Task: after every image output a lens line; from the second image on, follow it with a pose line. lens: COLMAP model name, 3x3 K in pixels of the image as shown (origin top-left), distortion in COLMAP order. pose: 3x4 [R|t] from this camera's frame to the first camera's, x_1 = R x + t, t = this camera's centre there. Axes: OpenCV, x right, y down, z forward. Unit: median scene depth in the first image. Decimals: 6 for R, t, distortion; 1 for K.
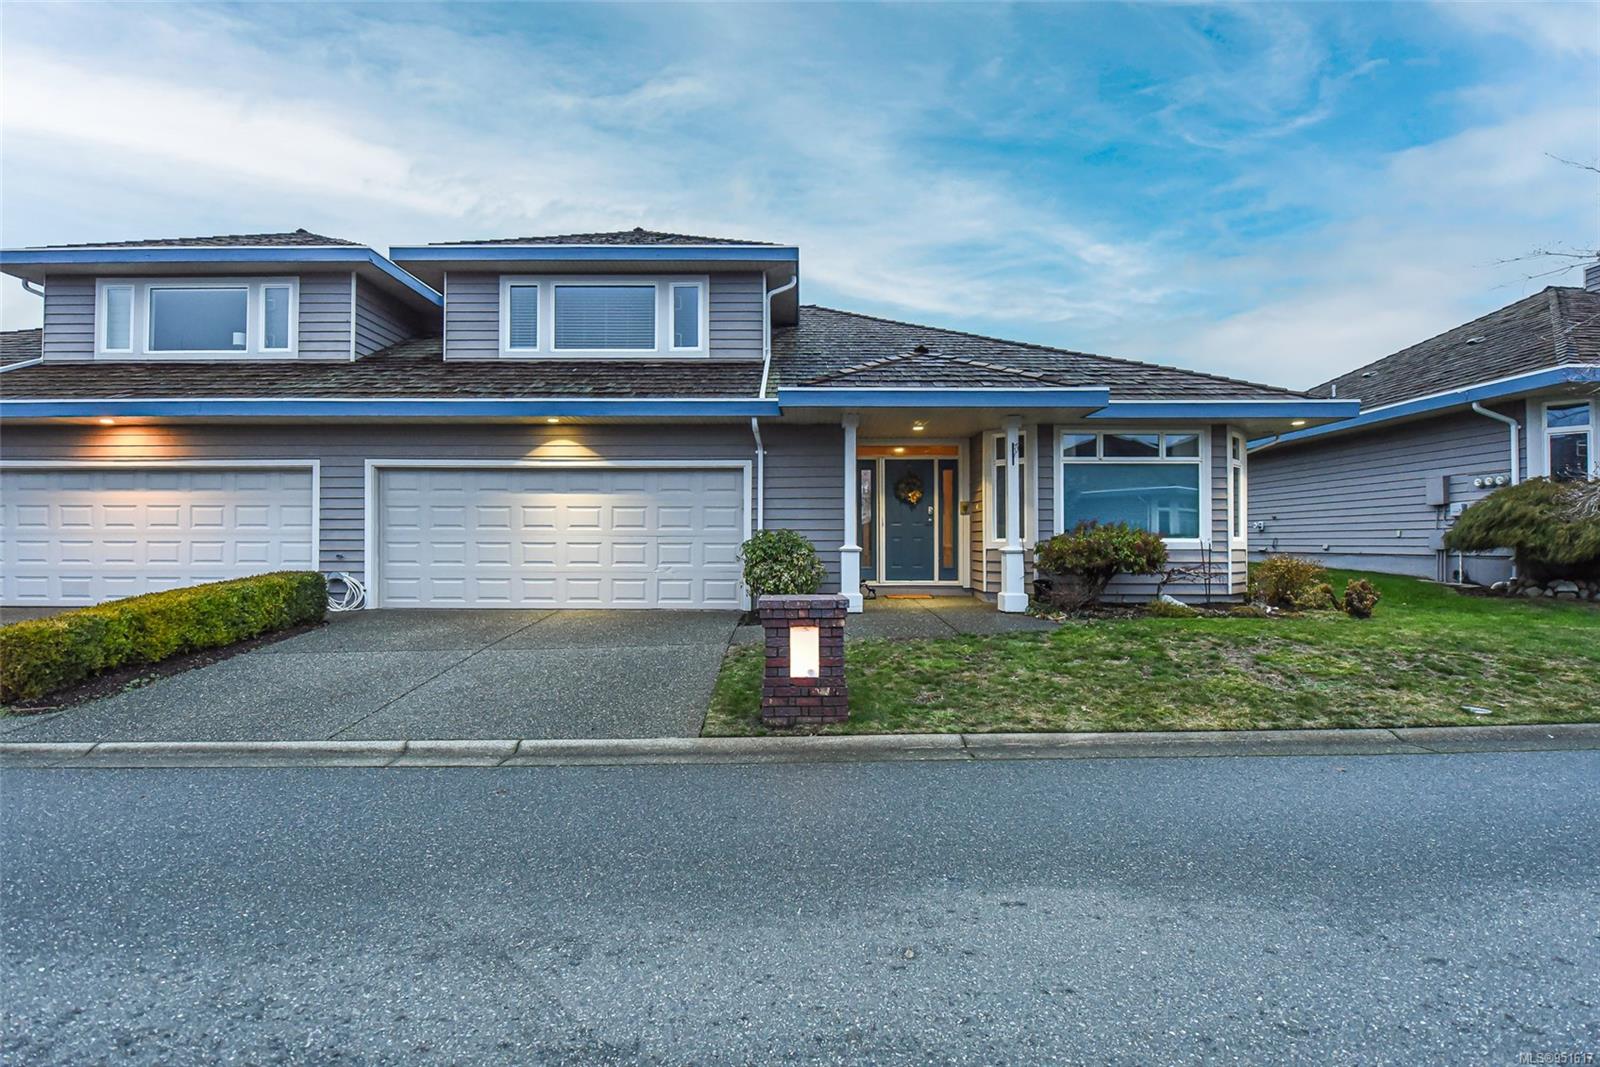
lens RADIAL K [[746.8, 0, 798.3], [0, 746.8, 536.7], [0, 0, 1]] dist [-0.010281, -0.001069]
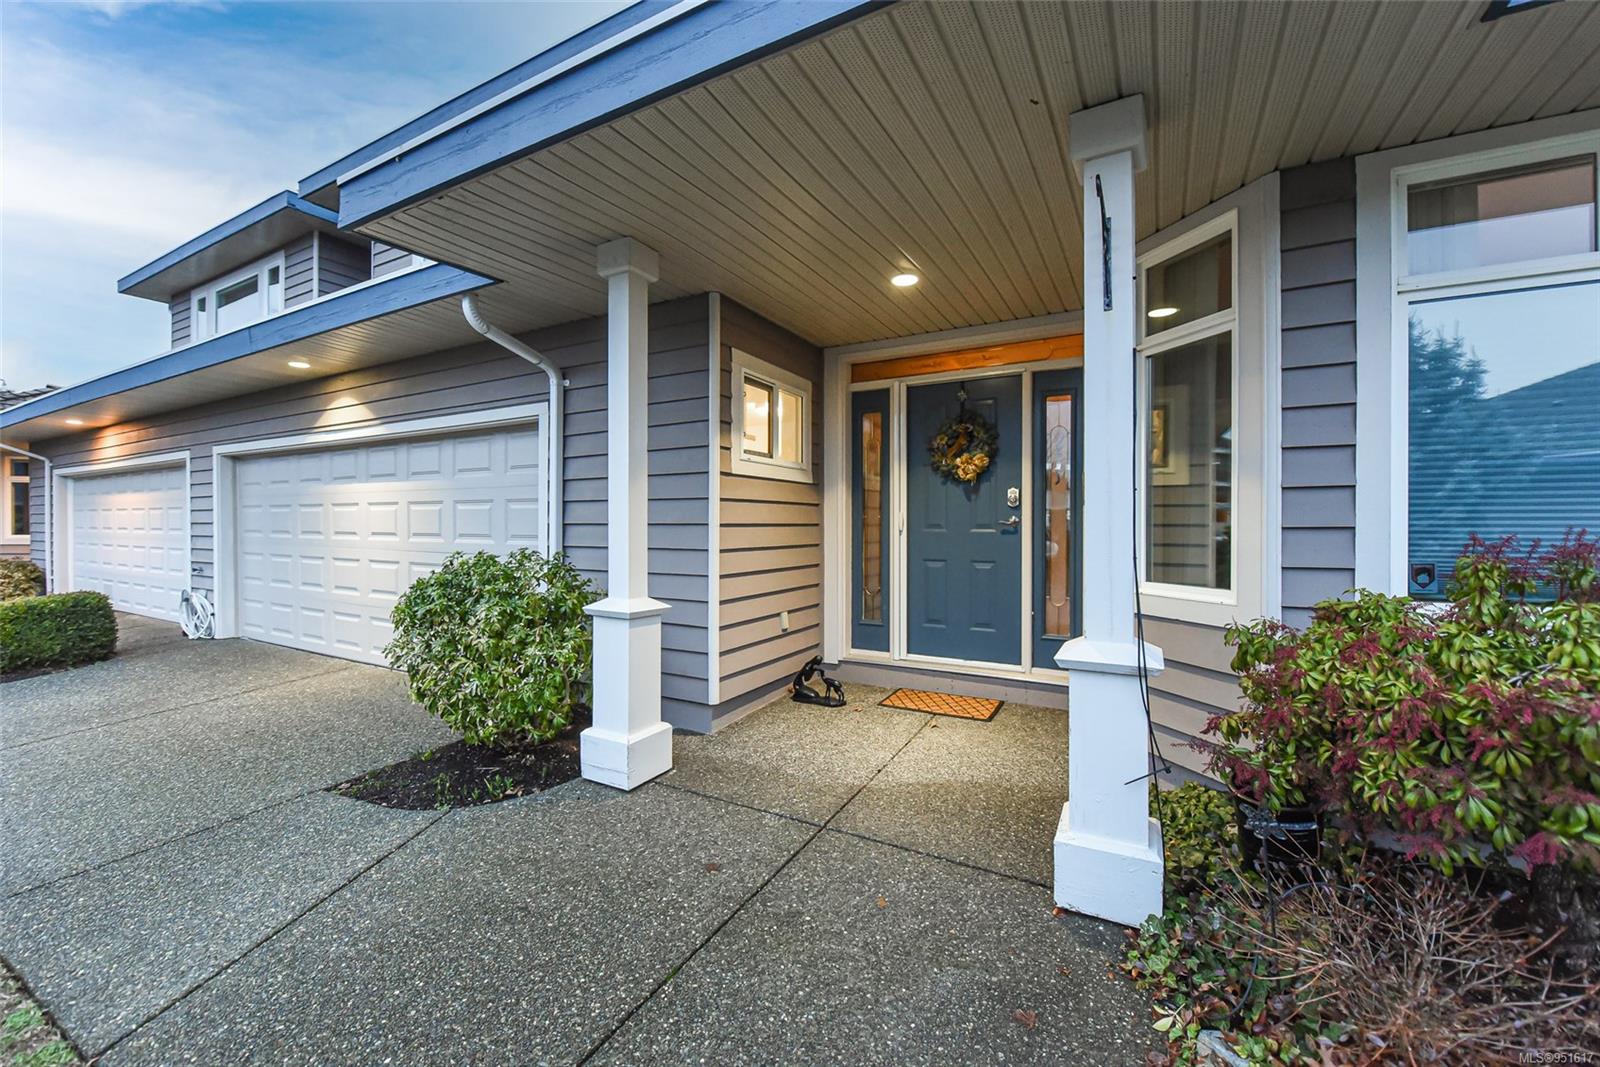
lens RADIAL K [[644.2, 0, 798.2], [0, 644.2, 532.6], [0, 0, 1]] dist [-0.012745, -0.000331]
pose [[0.875609, 0.007374, -0.482964, 0.279380], [0.003386, 0.999765, 0.021402, -0.026005], [0.483009, -0.020375, 0.875378, 0.710914]]
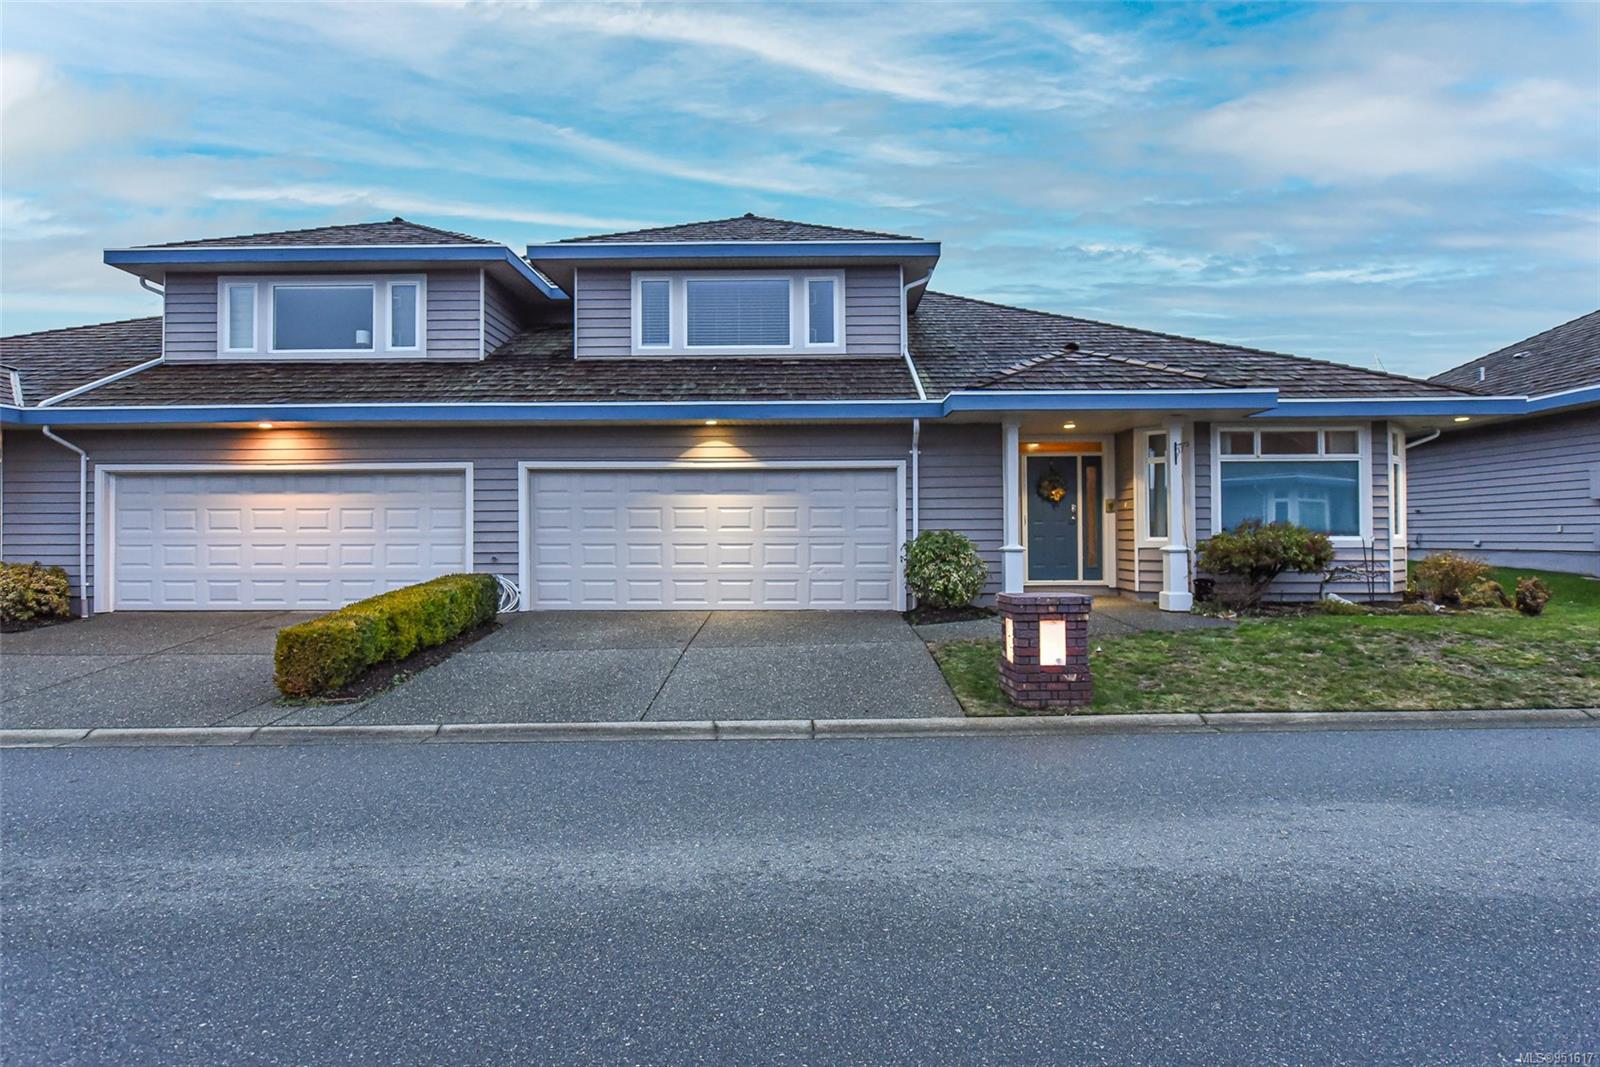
lens RADIAL K [[882.4, 0, 798.9], [0, 882.4, 528.1], [0, 0, 1]] dist [-0.003455, -0.000841]
pose [[0.999860, -0.005309, -0.015868, -0.186685], [0.005272, 0.999983, -0.002411, -0.009623], [0.015880, 0.002327, 0.999871, -0.180920]]
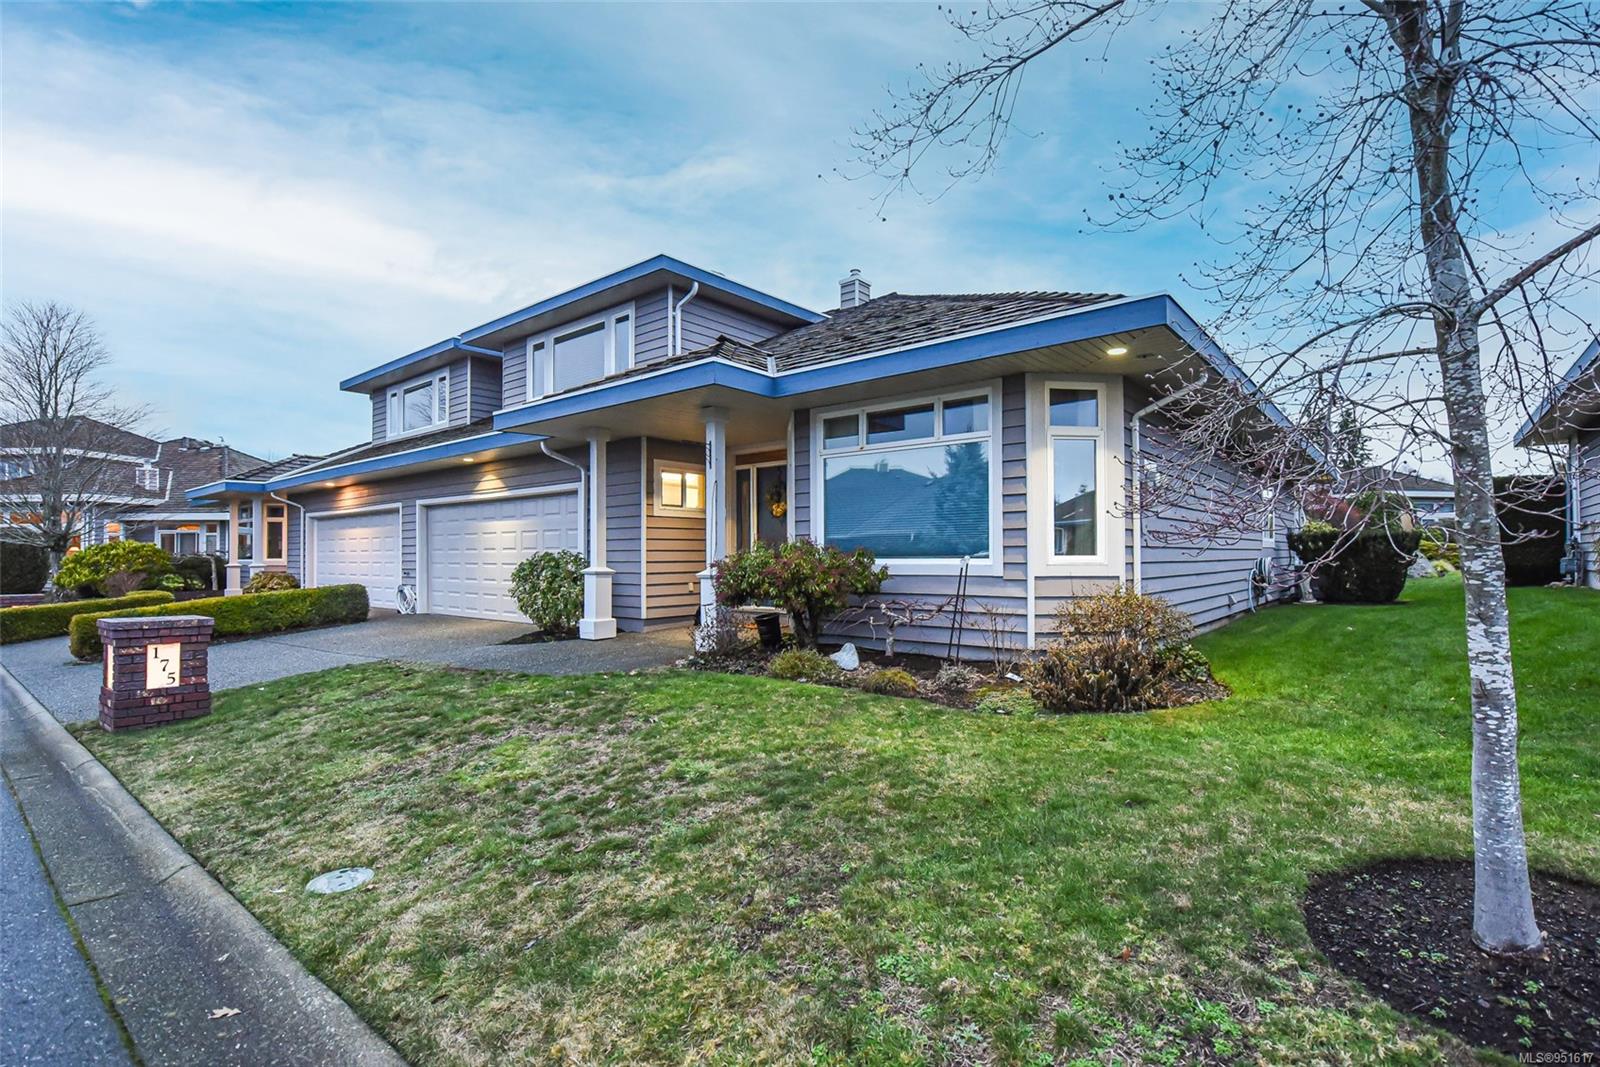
lens RADIAL K [[746.8, 0, 838.2], [0, 746.8, 559.1], [0, 0, 1]] dist [-0.010281, -0.001069]
pose [[0.786372, -0.001776, -0.617750, 0.828666], [0.010141, 0.999898, 0.010034, -0.004858], [0.617670, -0.014156, 0.786310, 0.420753]]
